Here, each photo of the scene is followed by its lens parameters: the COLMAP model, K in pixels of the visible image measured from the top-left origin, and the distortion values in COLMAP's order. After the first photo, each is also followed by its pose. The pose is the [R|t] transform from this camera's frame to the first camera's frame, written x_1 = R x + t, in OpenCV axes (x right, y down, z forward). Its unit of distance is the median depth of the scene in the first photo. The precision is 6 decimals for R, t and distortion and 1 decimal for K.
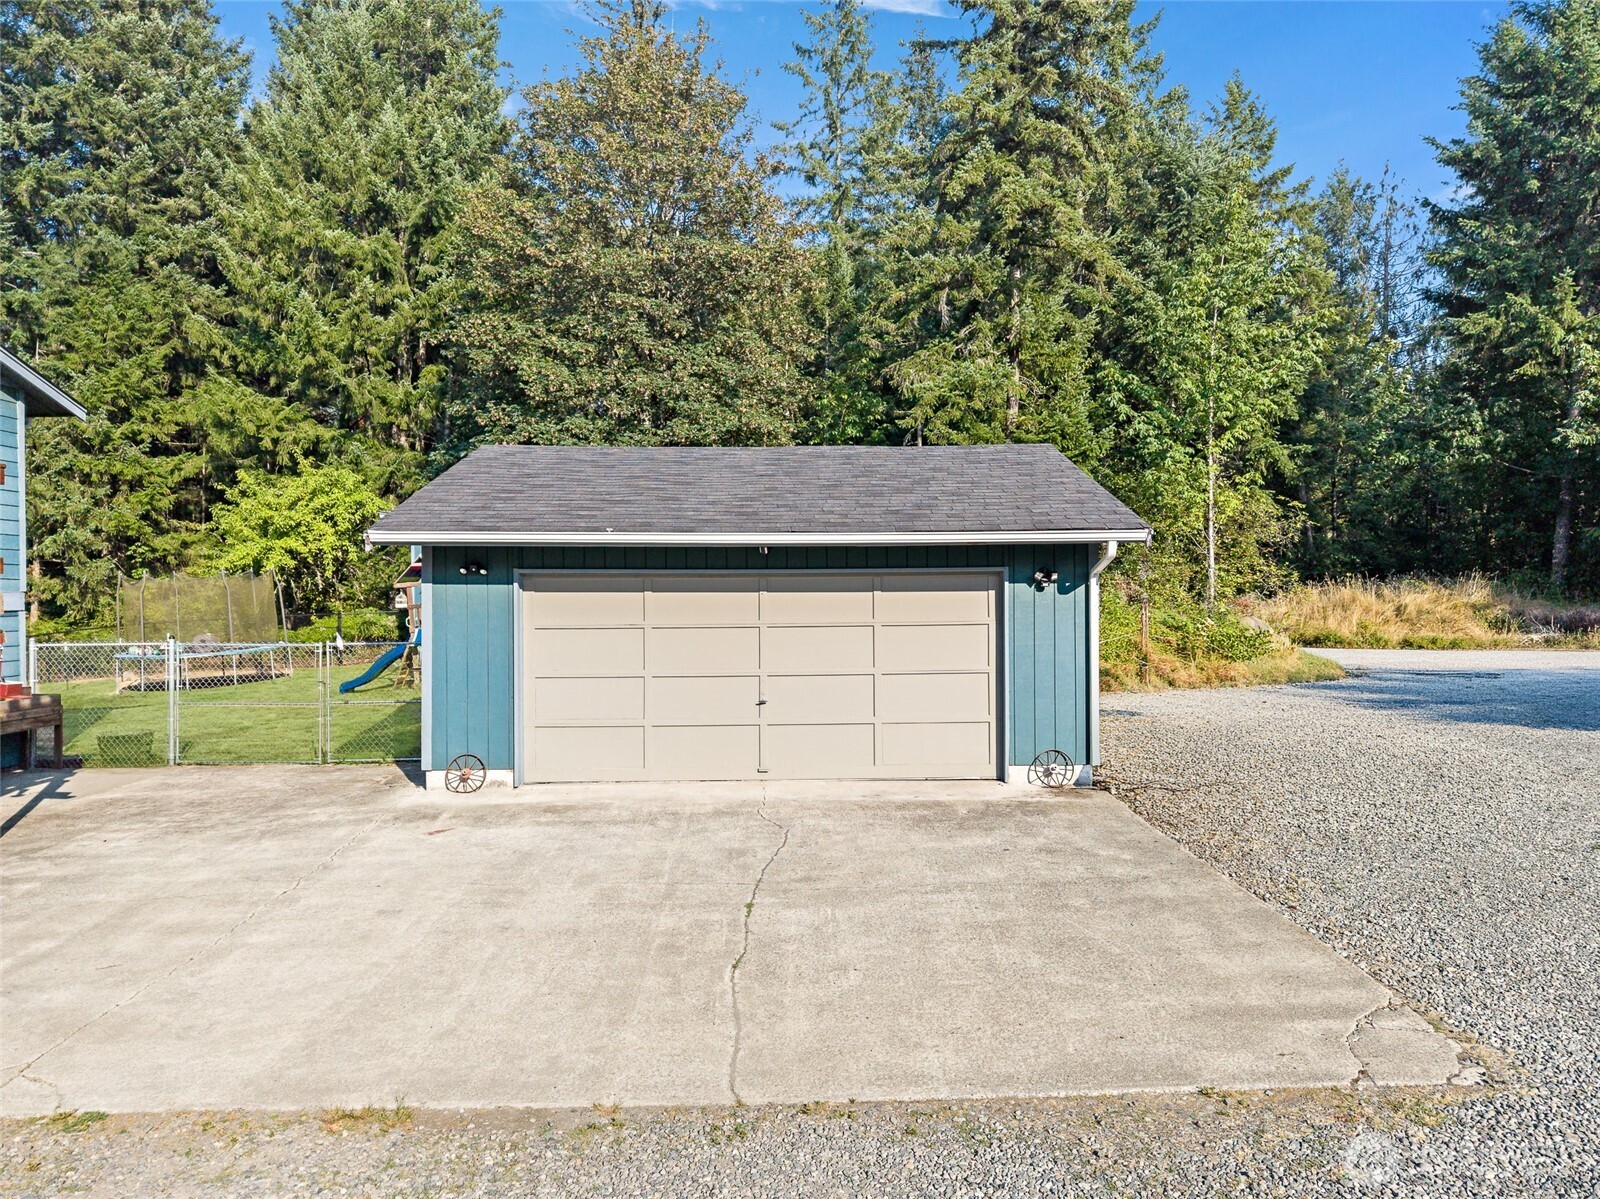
lens RADIAL K [[1103.7, 0, 798.8], [0, 1103.7, 585.5], [0, 0, 1]] dist [0.008728, 0.001493]
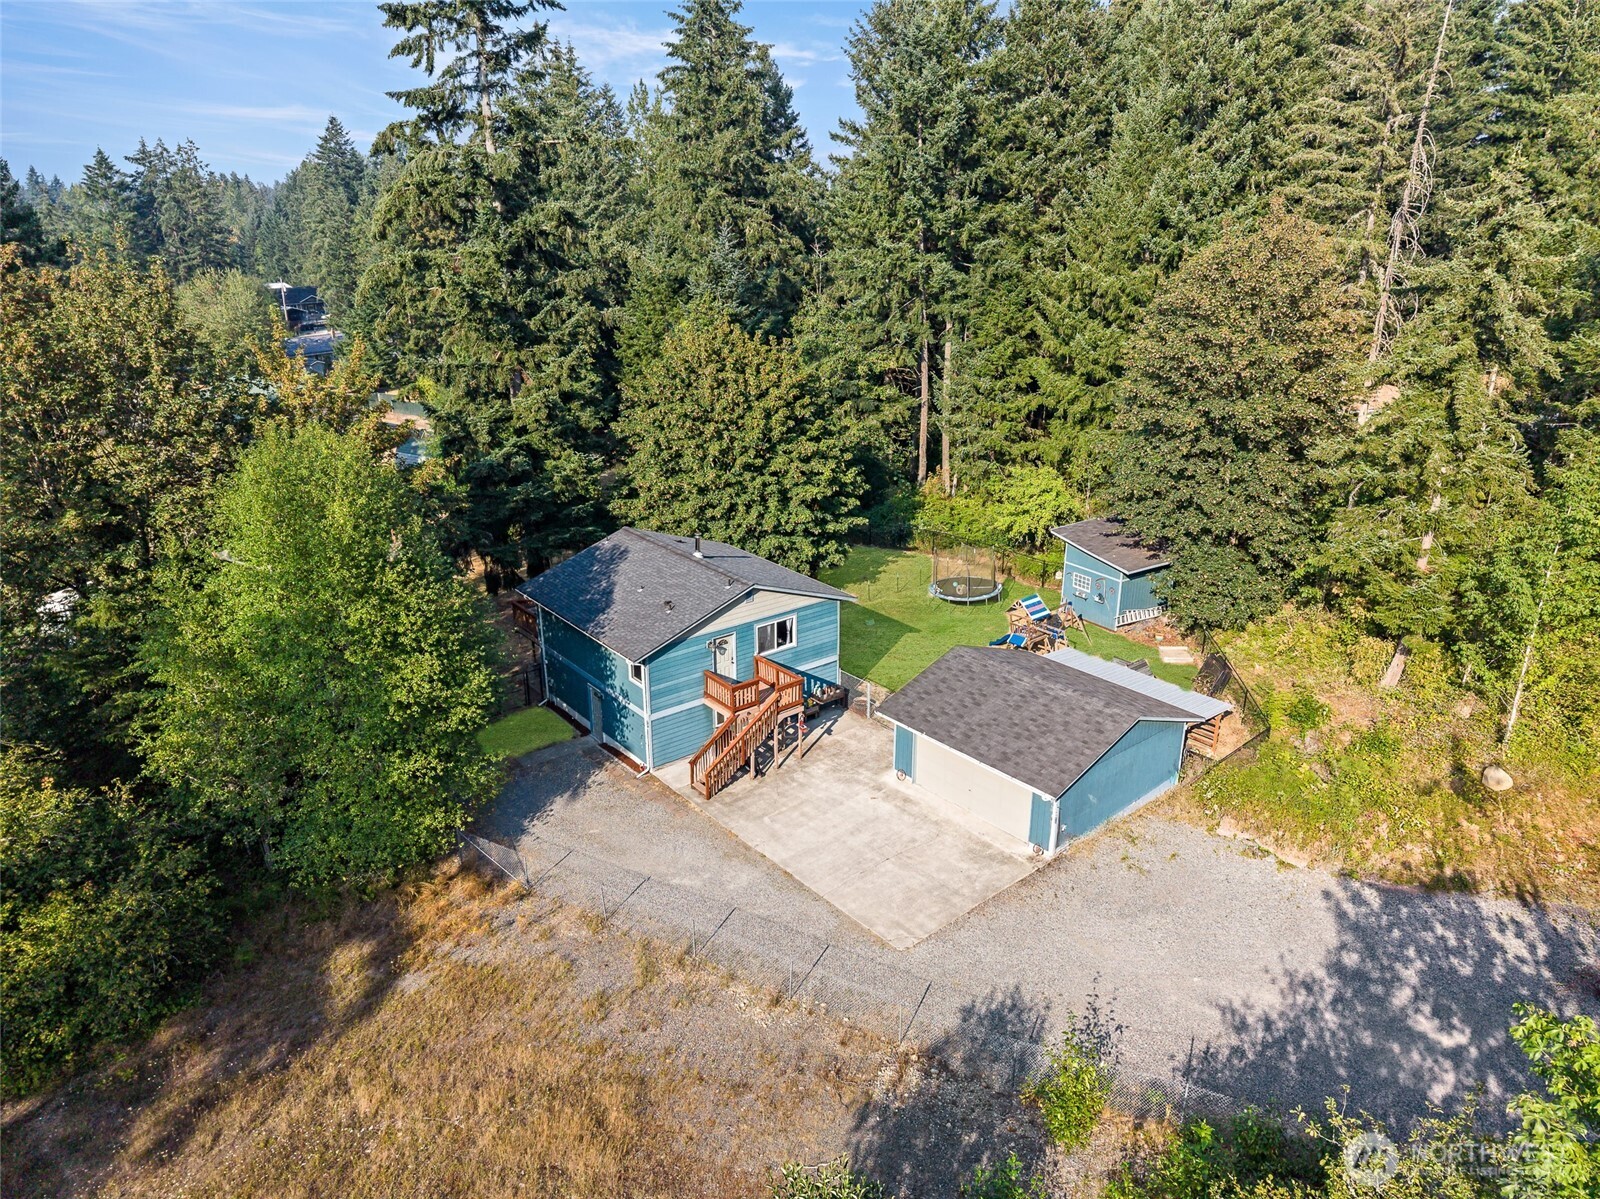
lens RADIAL K [[1103.7, 0, 798.8], [0, 1103.7, 585.5], [0, 0, 1]] dist [0.008728, 0.001493]
pose [[0.637200, 0.270729, -0.721583, 0.544943], [0.002066, 0.935668, 0.352876, -0.480514], [0.770696, -0.226344, 0.595648, -0.355437]]
